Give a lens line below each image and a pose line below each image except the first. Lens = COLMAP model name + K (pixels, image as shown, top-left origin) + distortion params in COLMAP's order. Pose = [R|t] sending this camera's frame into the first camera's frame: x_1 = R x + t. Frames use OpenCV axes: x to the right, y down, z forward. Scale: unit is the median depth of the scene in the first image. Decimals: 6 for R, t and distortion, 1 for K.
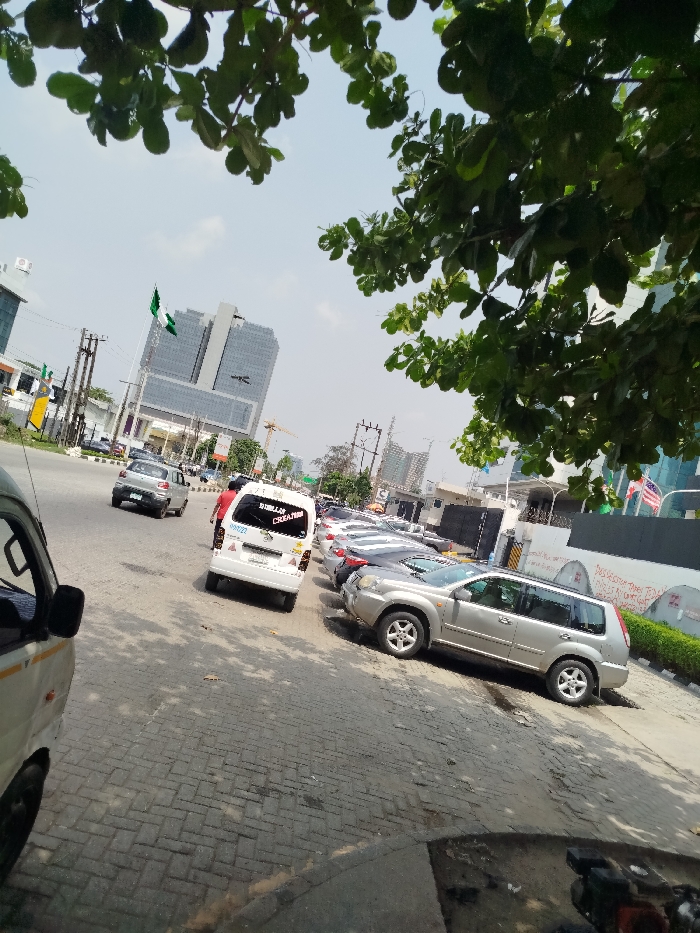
lens RADIAL K [[650.2, 0, 350.0], [0, 650.2, 466.5], [0, 0, 1]] dist [0.058837, 0.000547]
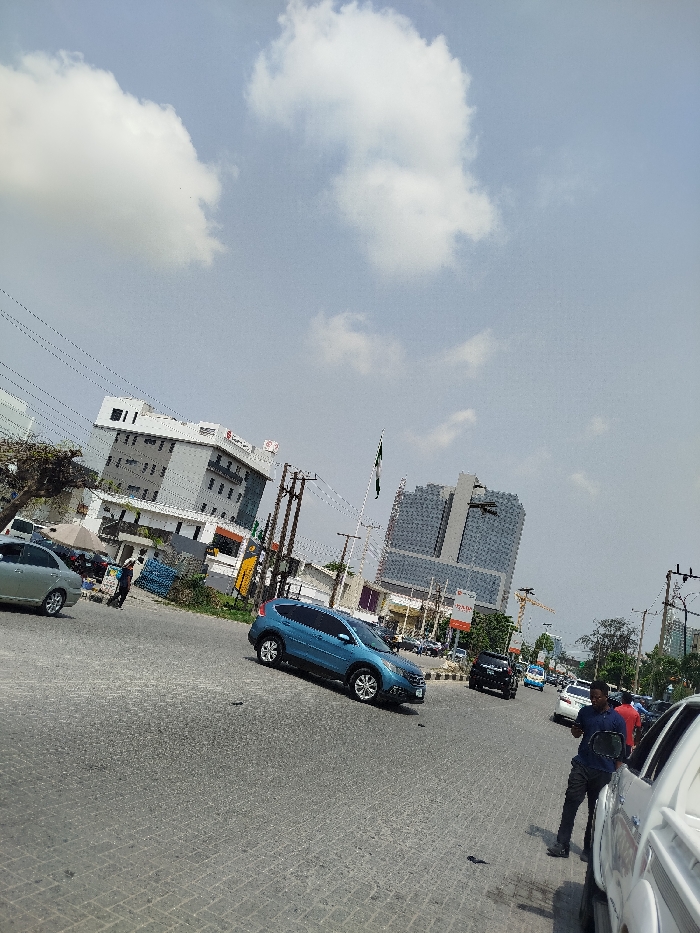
lens RADIAL K [[633.6, 0, 350.0], [0, 633.6, 466.5], [0, 0, 1]] dist [0.000878, -0.000022]
pose [[0.929399, -0.108861, -0.352657, -0.020010], [0.006656, 0.960300, -0.278891, 0.003523], [0.369017, 0.256854, 0.893226, 0.116417]]
